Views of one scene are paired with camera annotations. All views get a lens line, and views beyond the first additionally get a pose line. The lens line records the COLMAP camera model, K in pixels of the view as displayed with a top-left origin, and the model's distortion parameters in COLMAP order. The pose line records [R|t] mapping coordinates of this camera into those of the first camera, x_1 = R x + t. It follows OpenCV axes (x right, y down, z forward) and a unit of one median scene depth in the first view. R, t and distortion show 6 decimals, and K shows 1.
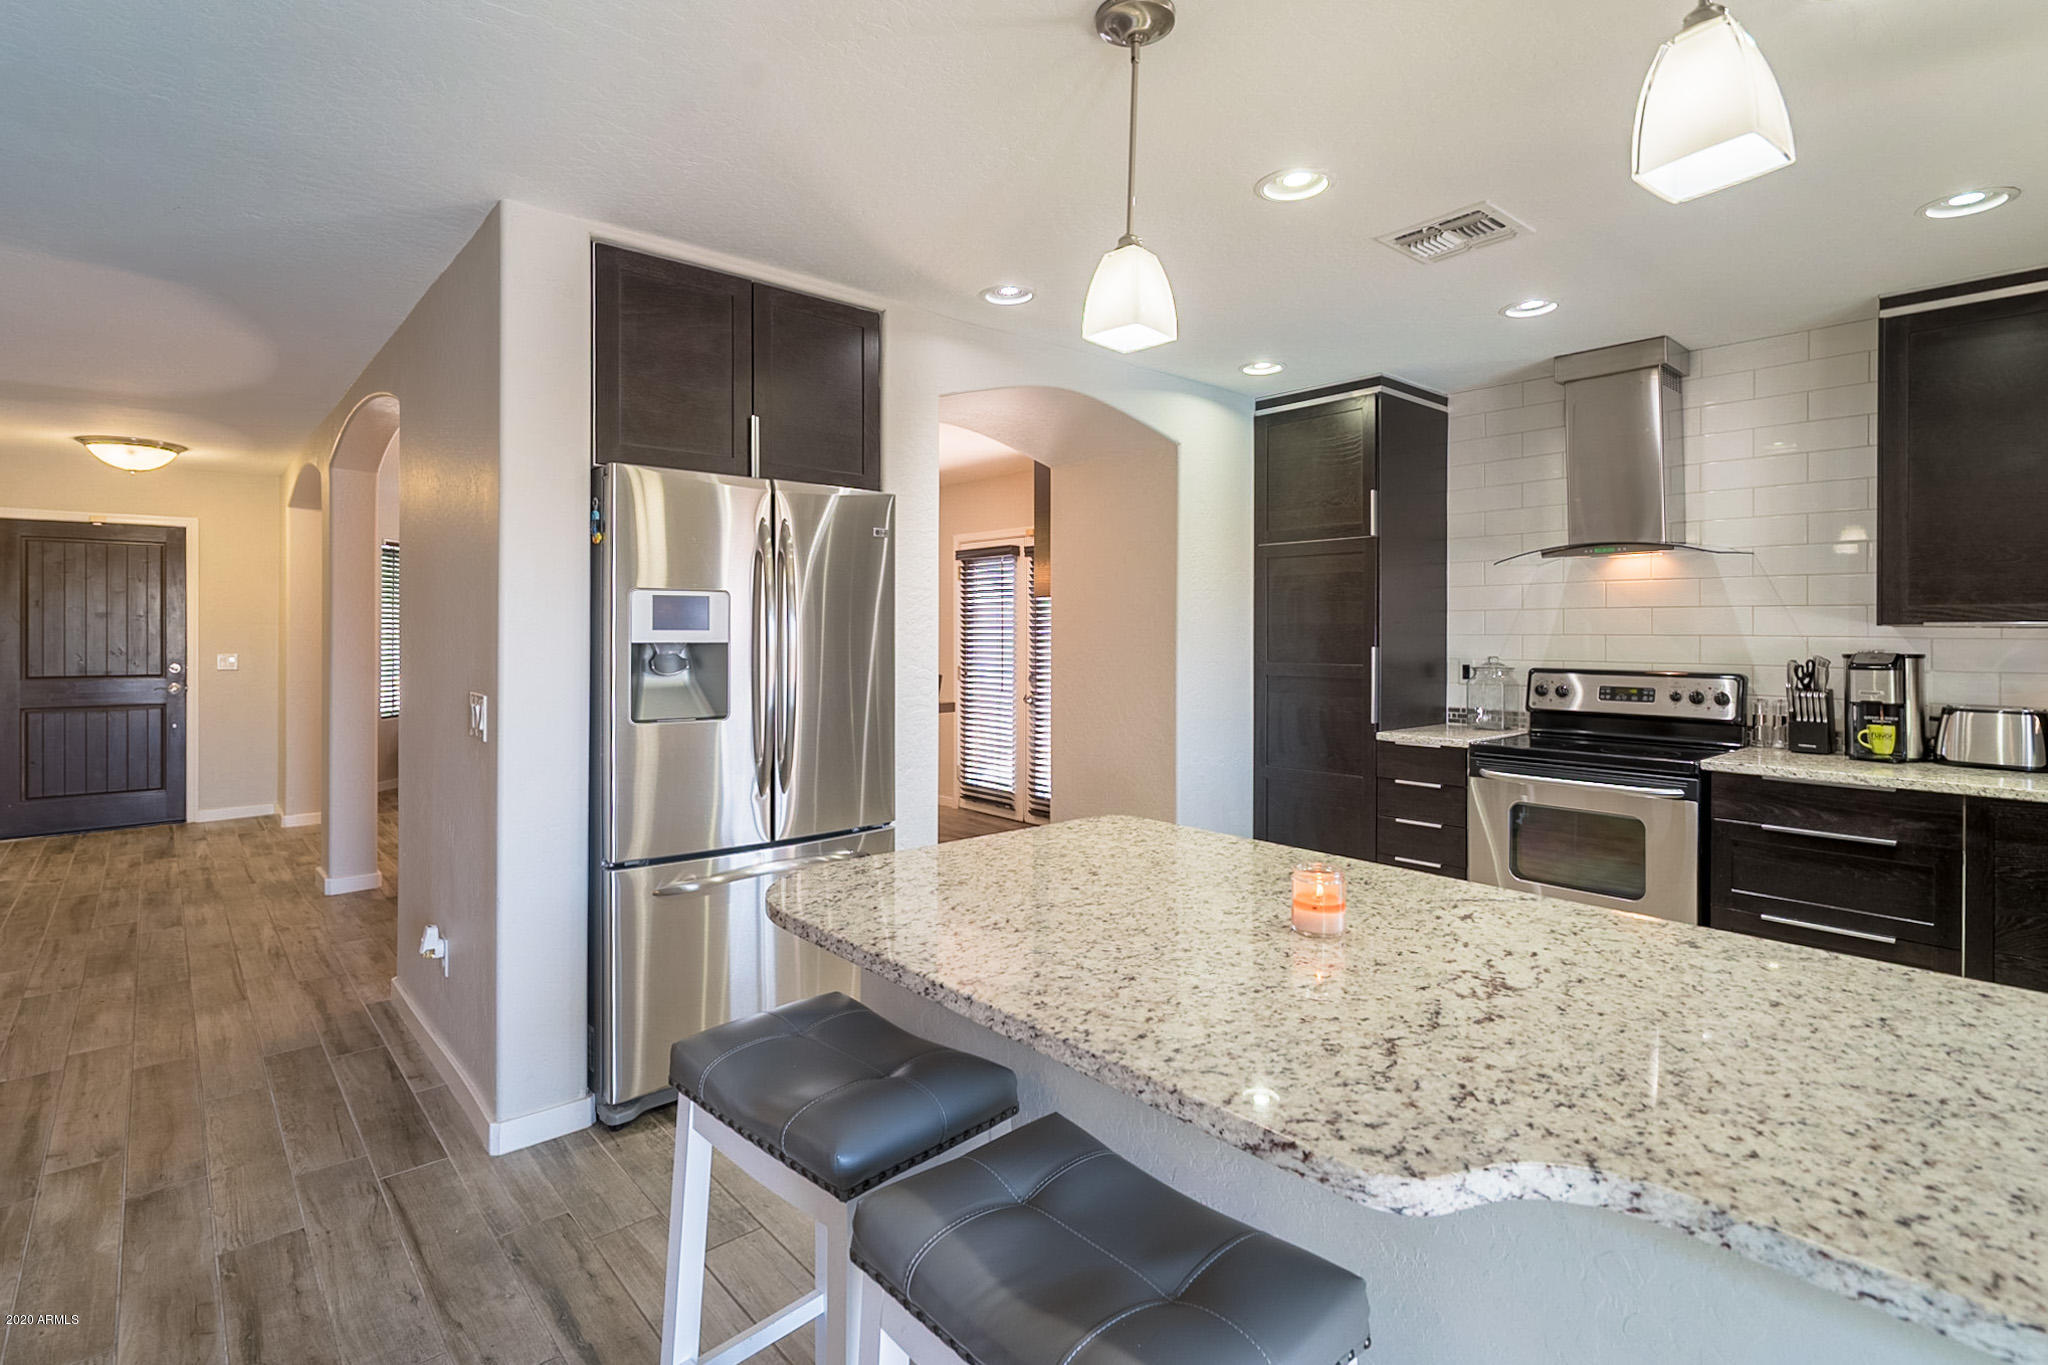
lens RADIAL K [[983.4, 0, 1020.3], [0, 983.4, 627.7], [0, 0, 1]] dist [0.000777, 0.000149]
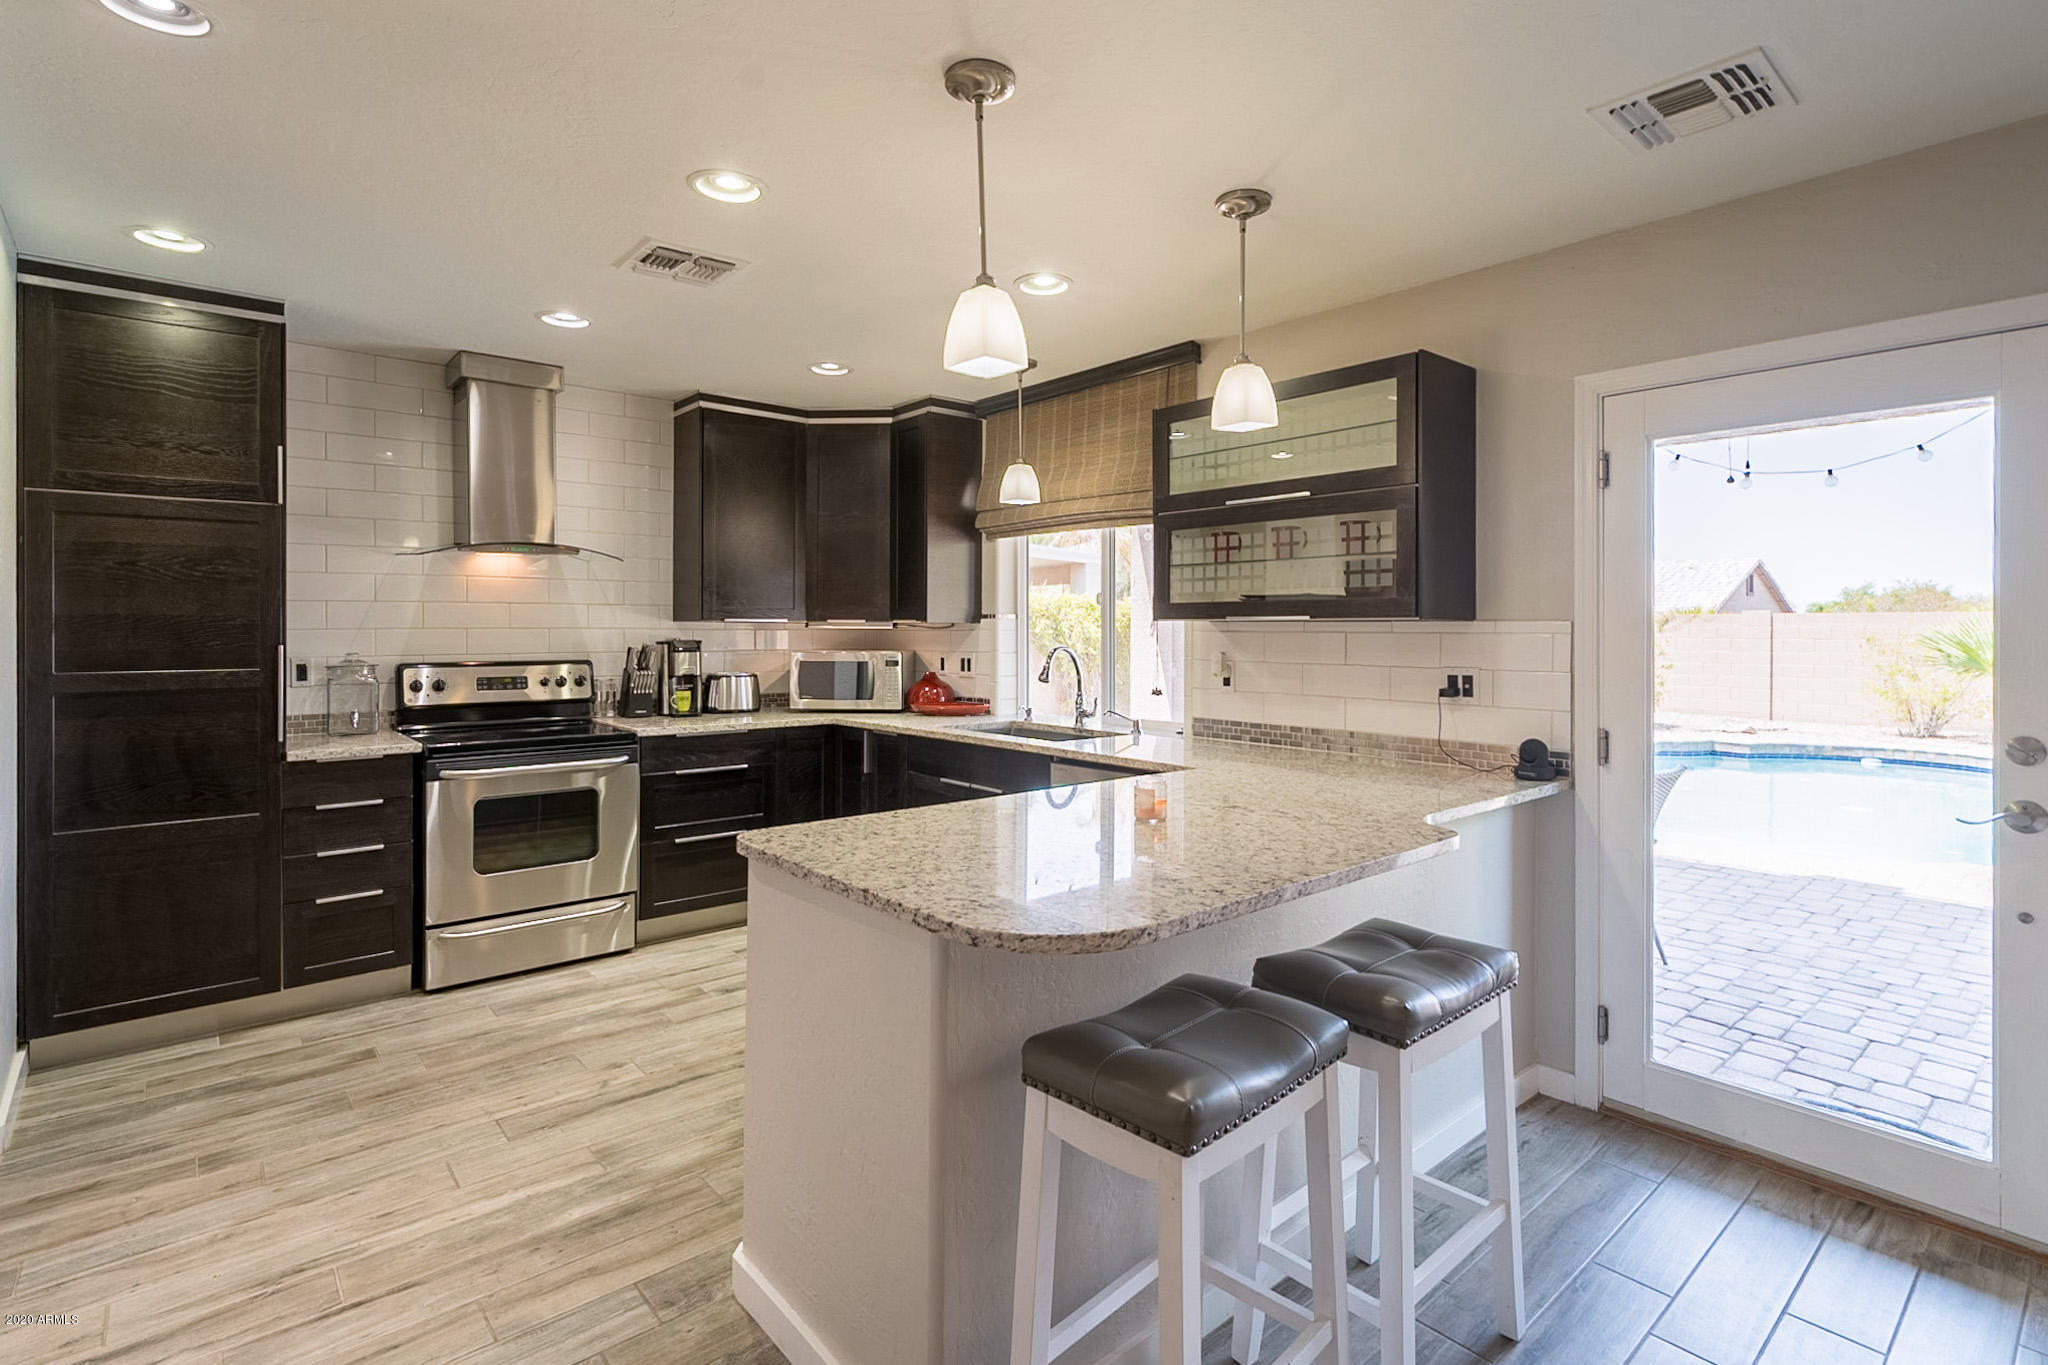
lens RADIAL K [[983.4, 0, 1020.3], [0, 983.4, 627.7], [0, 0, 1]] dist [0.000777, 0.000149]
pose [[0.010736, -0.005531, 0.999927, -0.427858], [-0.005932, 0.999967, 0.005595, -0.002368], [-0.999925, -0.005992, 0.010703, 0.398943]]
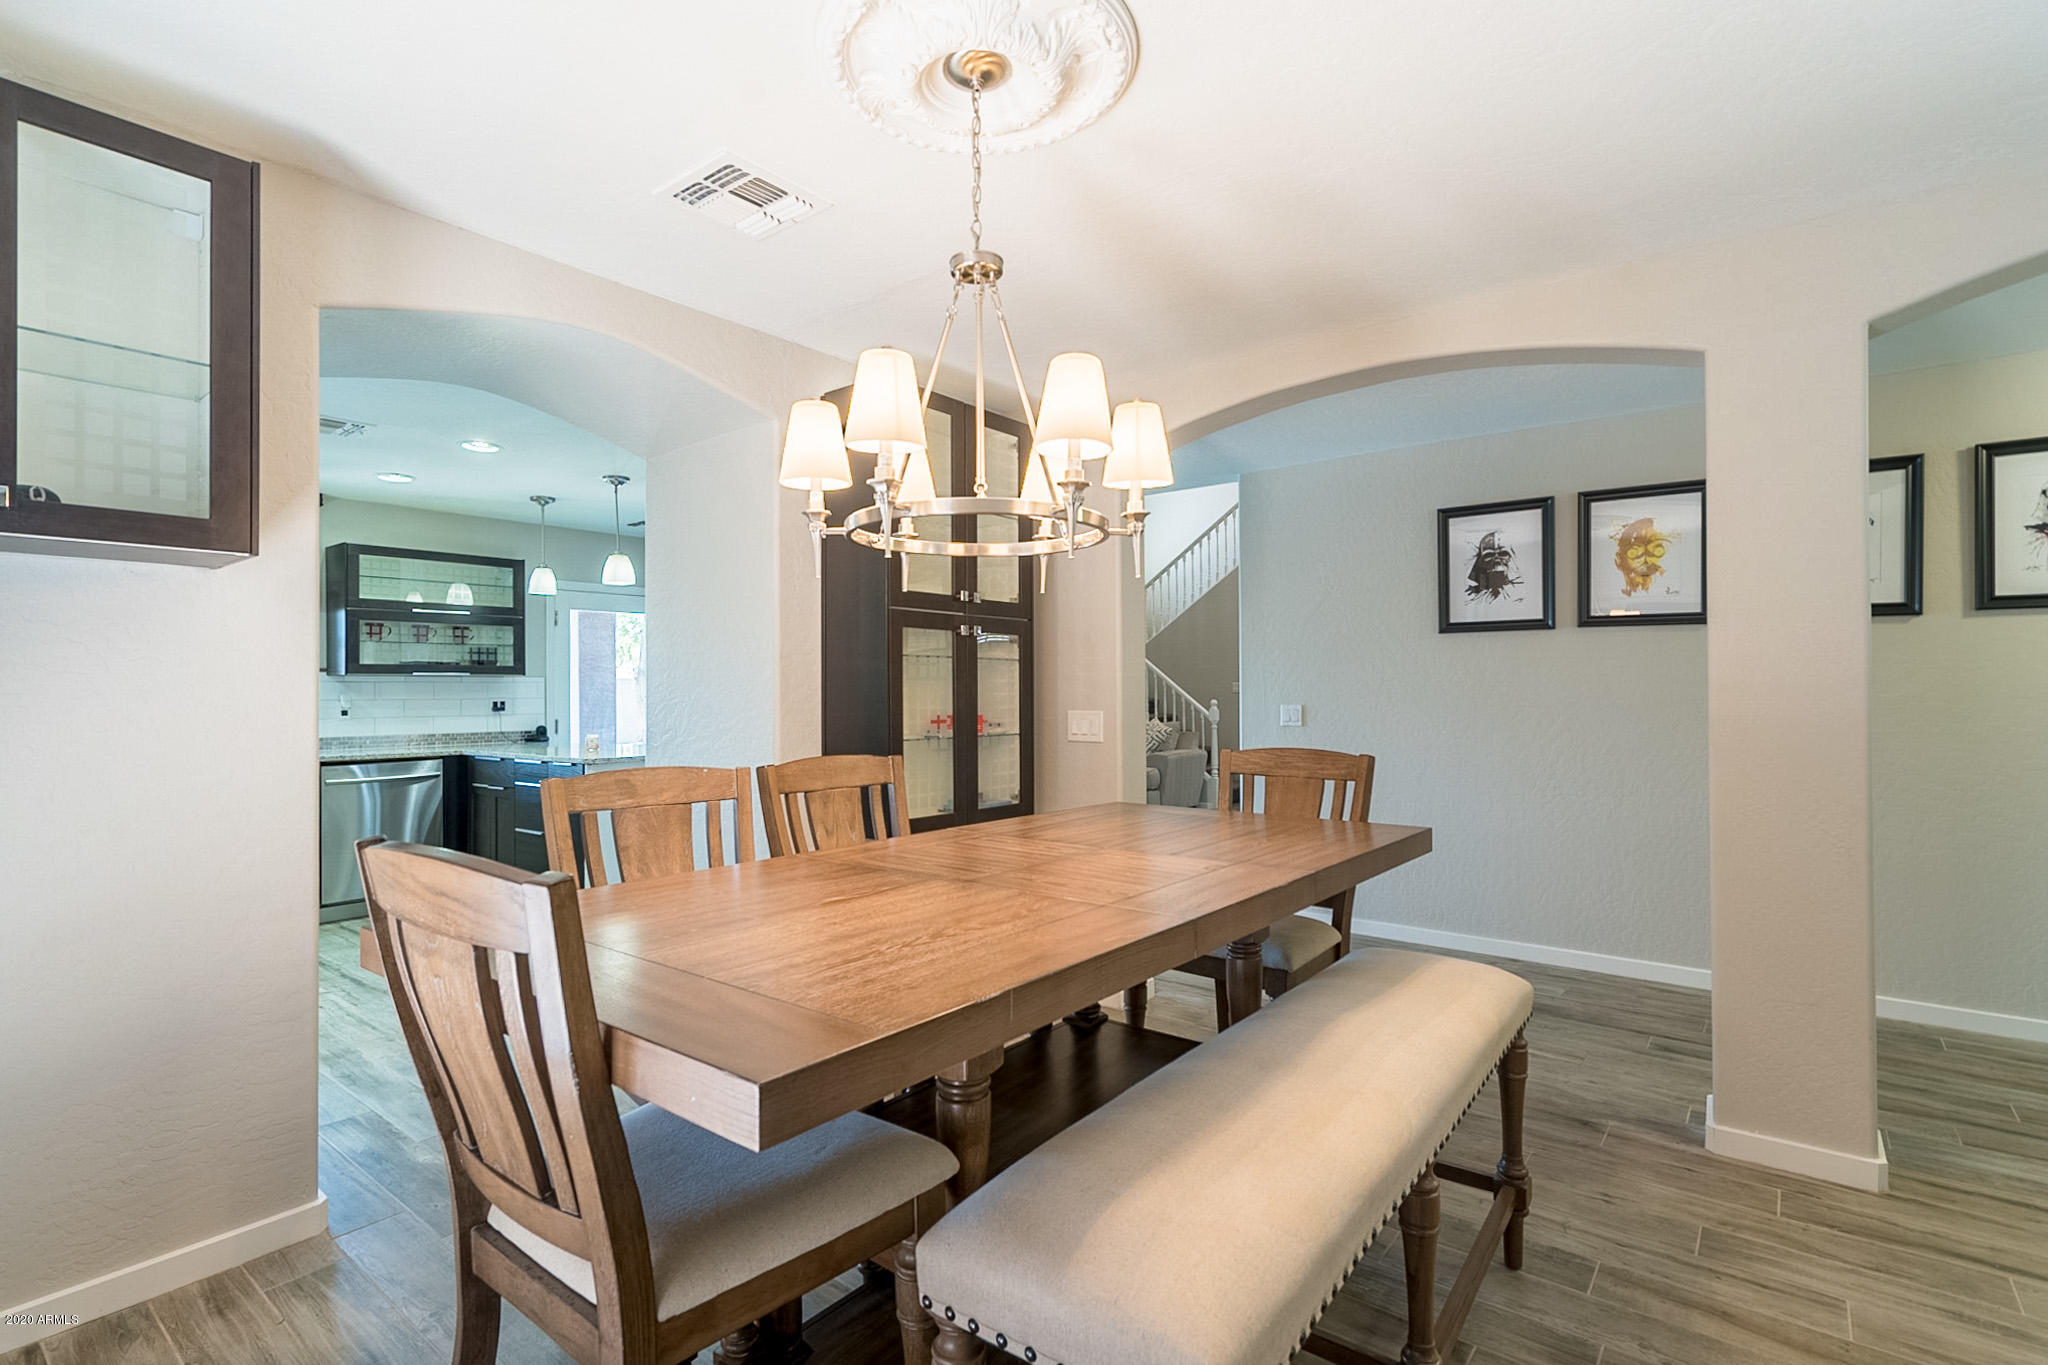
lens RADIAL K [[979.8, 0, 1019.0], [0, 979.8, 684.1], [0, 0, 1]] dist [-0.000665, -0.000076]
pose [[-0.984382, 0.001205, -0.176044, -0.253482], [0.003174, 0.999936, -0.010901, 0.026999], [0.176019, -0.011289, -0.984322, 1.810407]]
